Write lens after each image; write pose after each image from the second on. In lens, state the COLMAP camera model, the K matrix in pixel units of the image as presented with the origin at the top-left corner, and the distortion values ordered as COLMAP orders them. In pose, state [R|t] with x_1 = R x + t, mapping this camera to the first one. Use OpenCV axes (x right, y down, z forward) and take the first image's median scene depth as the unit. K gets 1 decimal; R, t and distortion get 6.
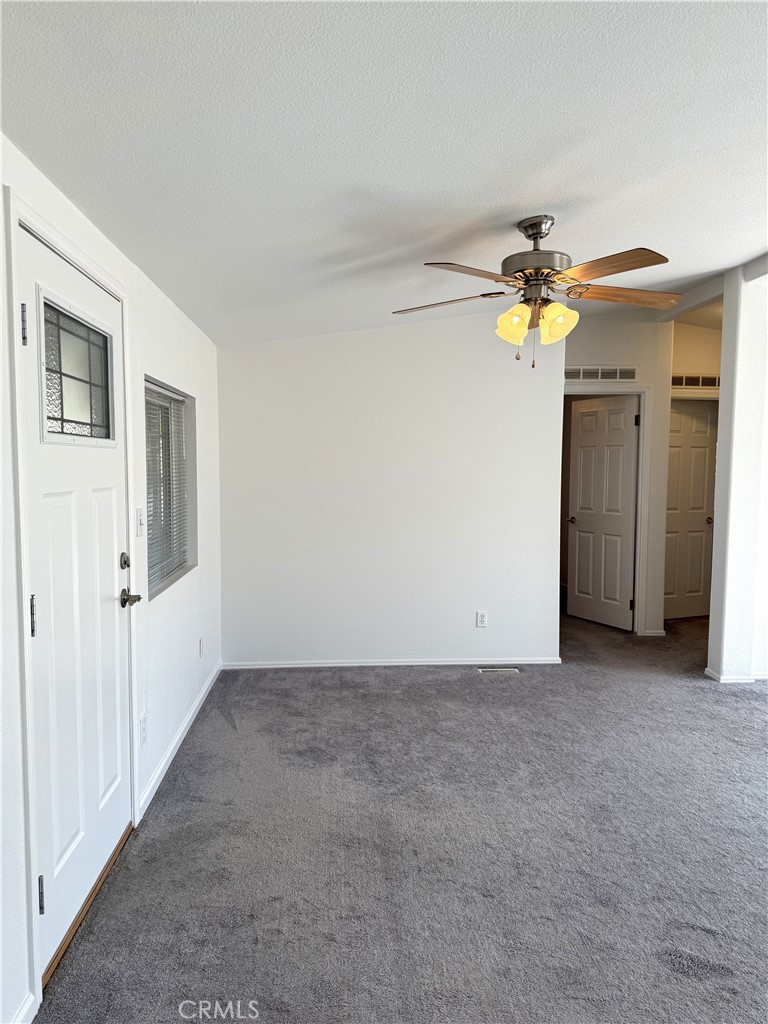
lens RADIAL K [[721.6, 0, 383.5], [0, 721.6, 513.3], [0, 0, 1]] dist [0.080254, -0.034454]
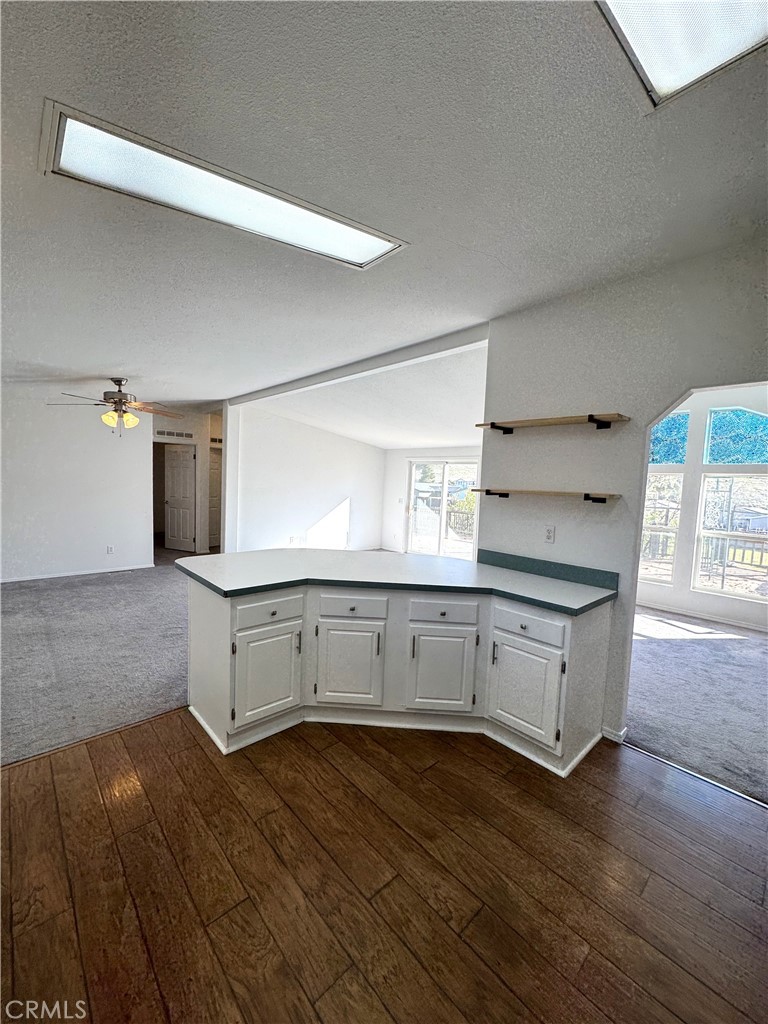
lens RADIAL K [[407.1, 0, 381.0], [0, 407.1, 510.3], [0, 0, 1]] dist [0.000989, 0.000097]
pose [[0.780734, -0.021346, 0.624498, 0.024786], [0.008938, 0.999696, 0.022997, 0.024204], [-0.624799, -0.012373, 0.780687, -0.610197]]
